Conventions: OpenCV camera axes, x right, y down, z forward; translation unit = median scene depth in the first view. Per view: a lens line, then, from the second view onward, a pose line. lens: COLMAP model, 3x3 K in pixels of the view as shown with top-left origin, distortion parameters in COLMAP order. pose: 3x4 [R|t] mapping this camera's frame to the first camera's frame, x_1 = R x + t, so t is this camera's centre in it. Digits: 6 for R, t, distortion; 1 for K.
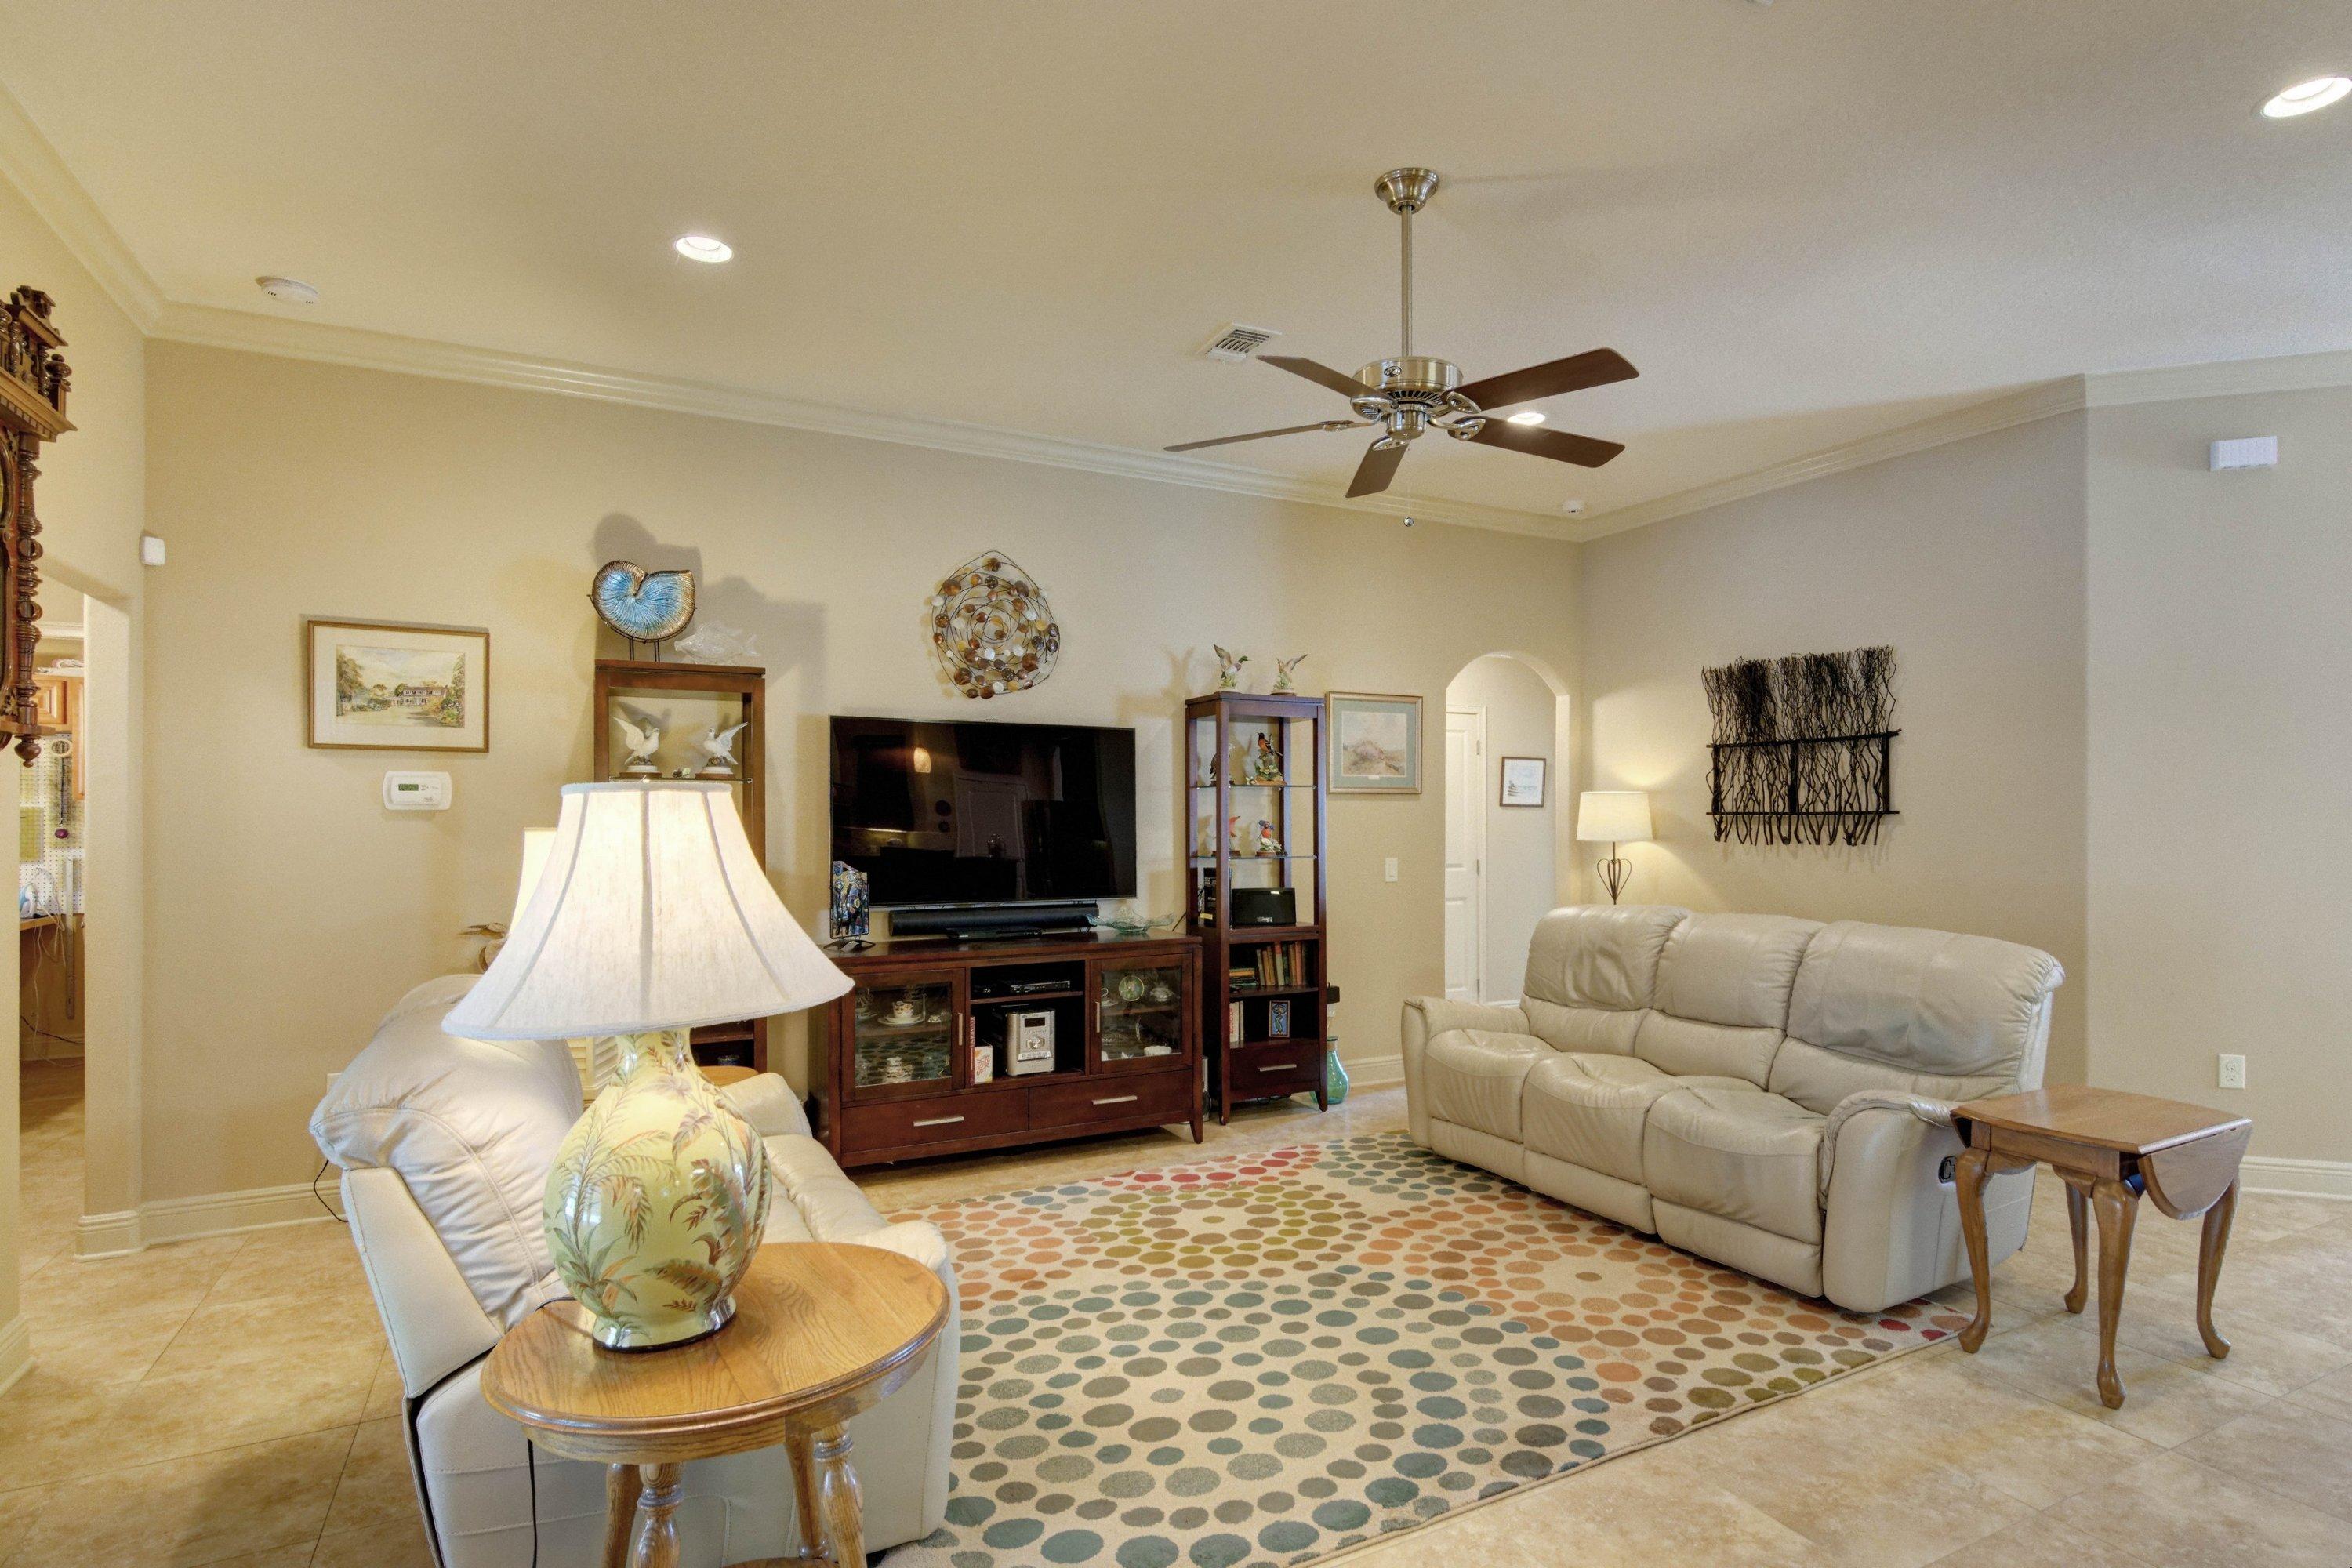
lens RADIAL K [[1193.7, 0, 1218.2], [0, 1193.7, 813.4], [0, 0, 1]] dist [0.006180, 0.000551]
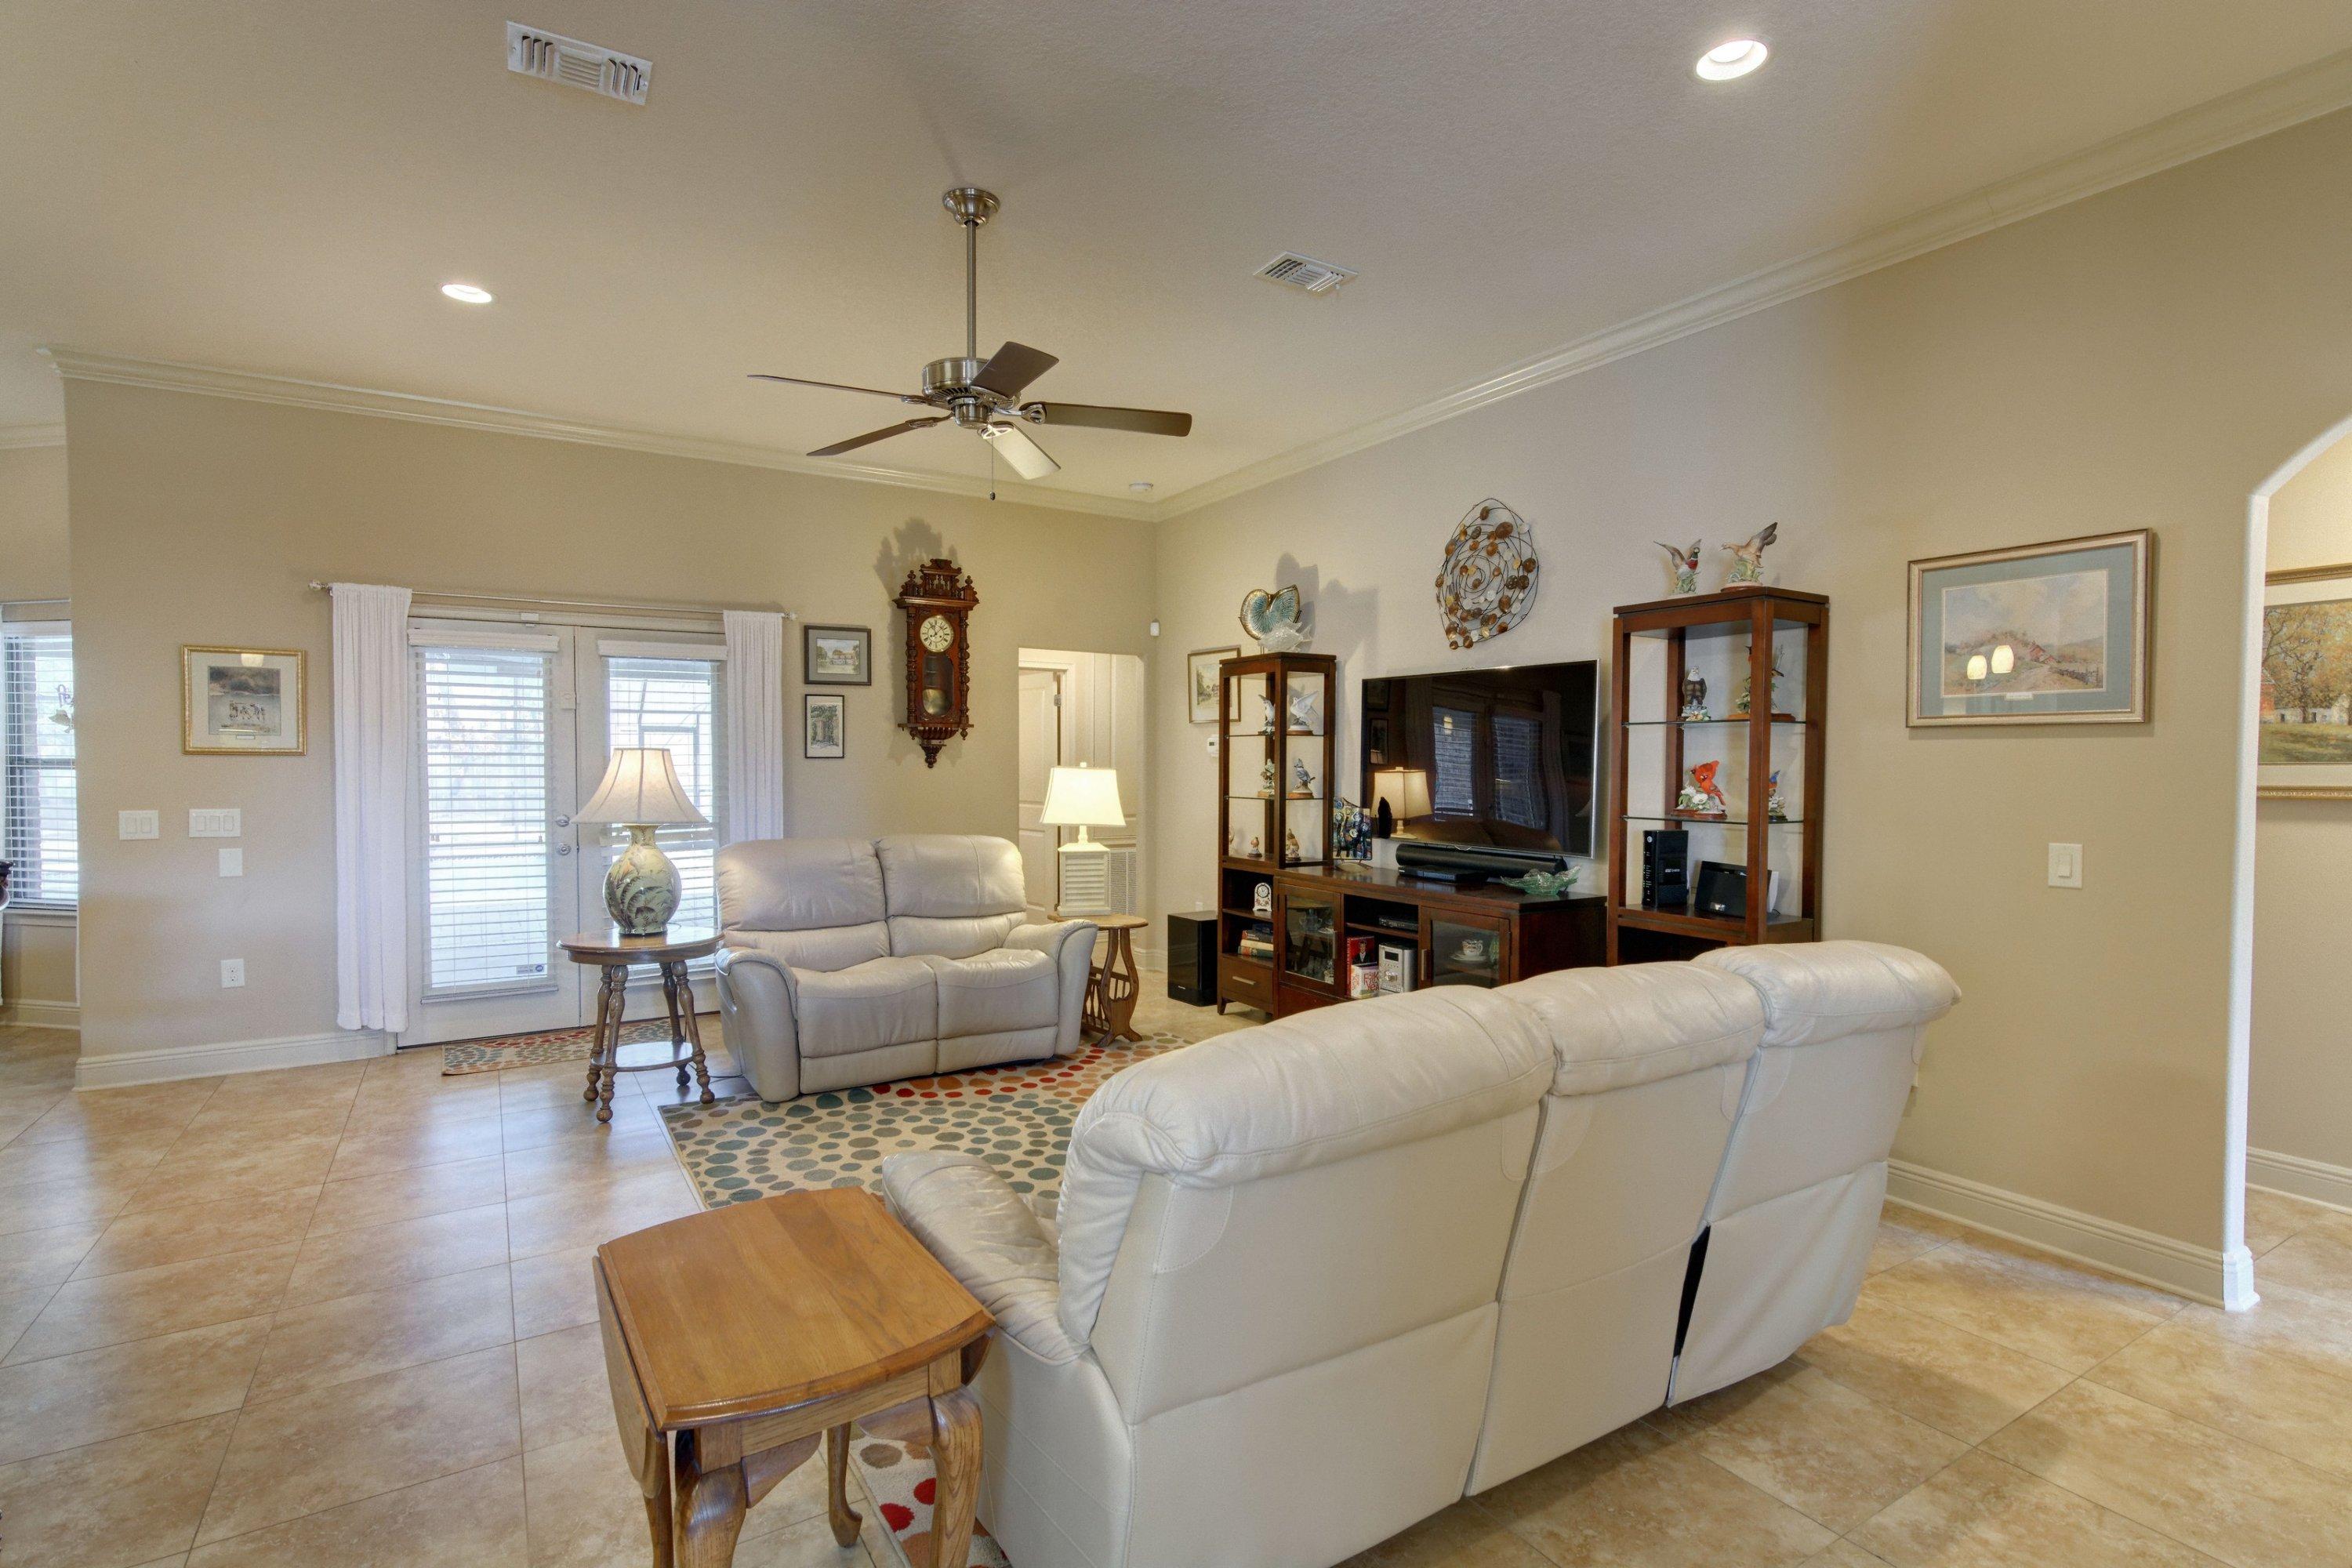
lens RADIAL K [[1128.3, 0, 1183.7], [0, 1128.3, 789.6], [0, 0, 1]] dist [0.004911, 0.000130]
pose [[0.067372, 0.027105, -0.997360, 0.887676], [-0.002157, 0.999633, 0.027021, 0.000295], [0.997726, 0.000330, 0.067405, 0.799350]]
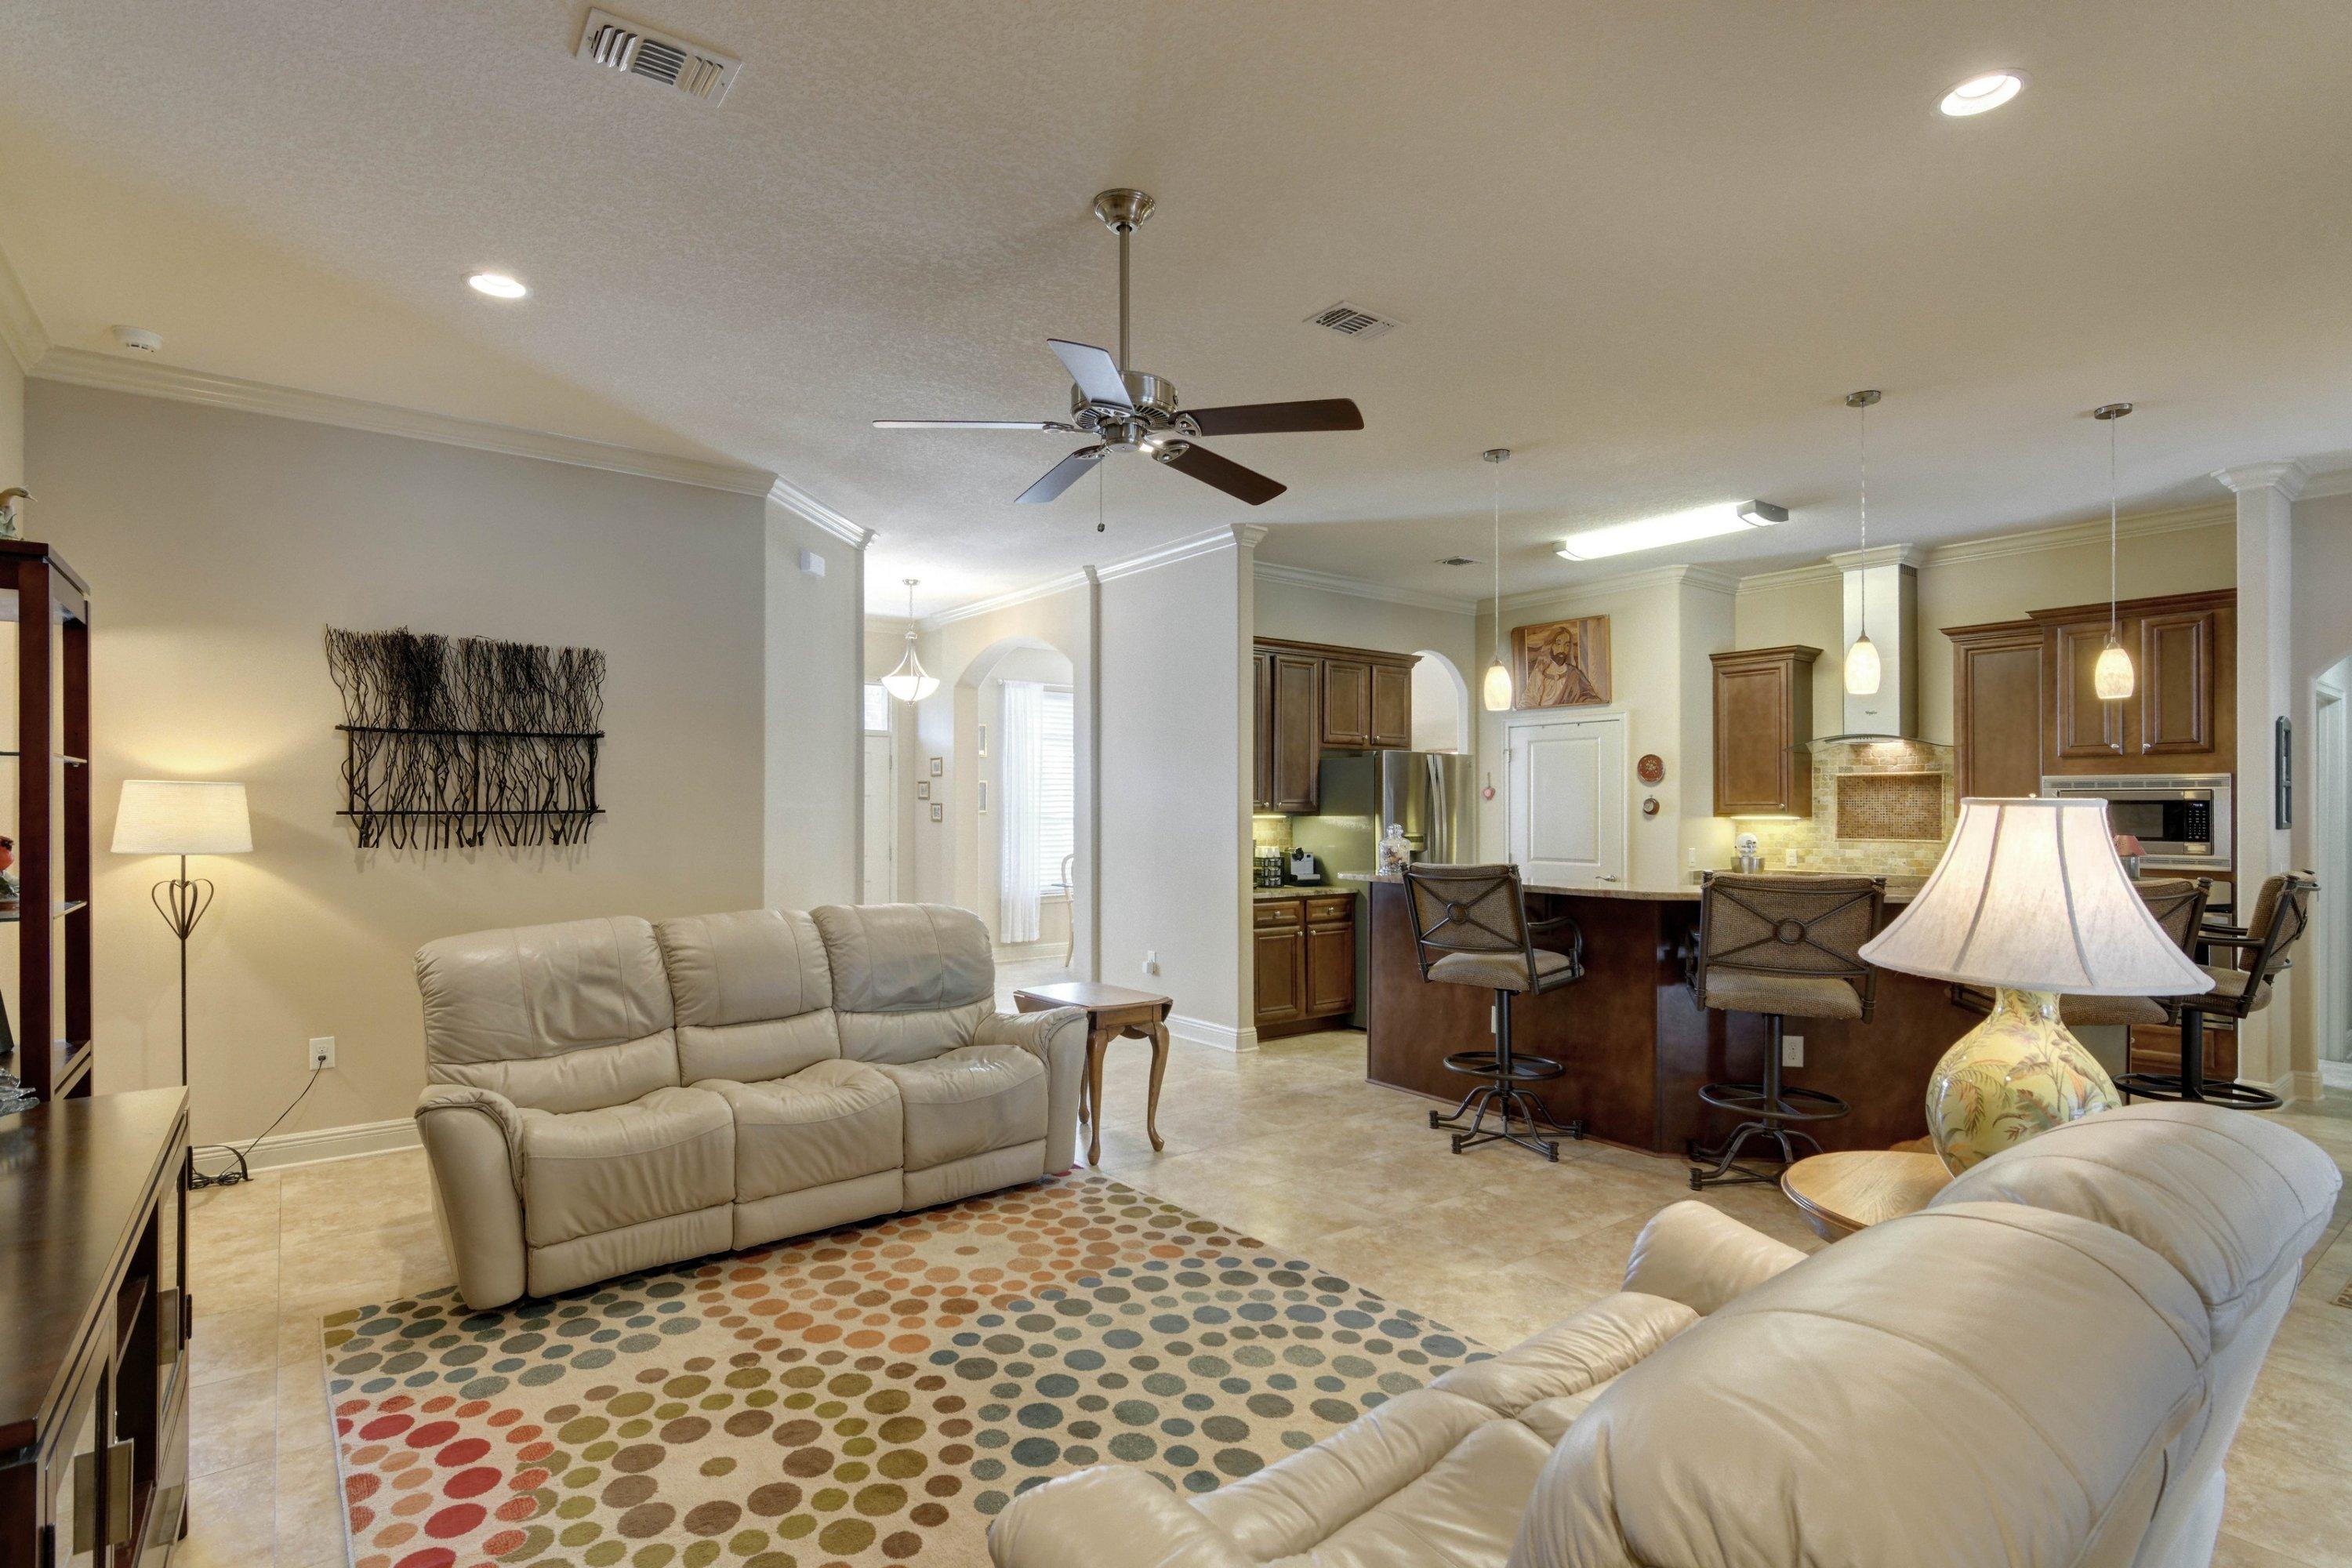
lens RADIAL K [[1141.5, 0, 1170.6], [0, 1141.5, 808.4], [0, 0, 1]] dist [0.004154, -0.000293]
pose [[-0.156939, 0.000857, 0.987608, -0.579871], [-0.001395, 0.999998, -0.001089, -0.003800], [-0.987607, -0.001549, -0.156937, 0.789672]]
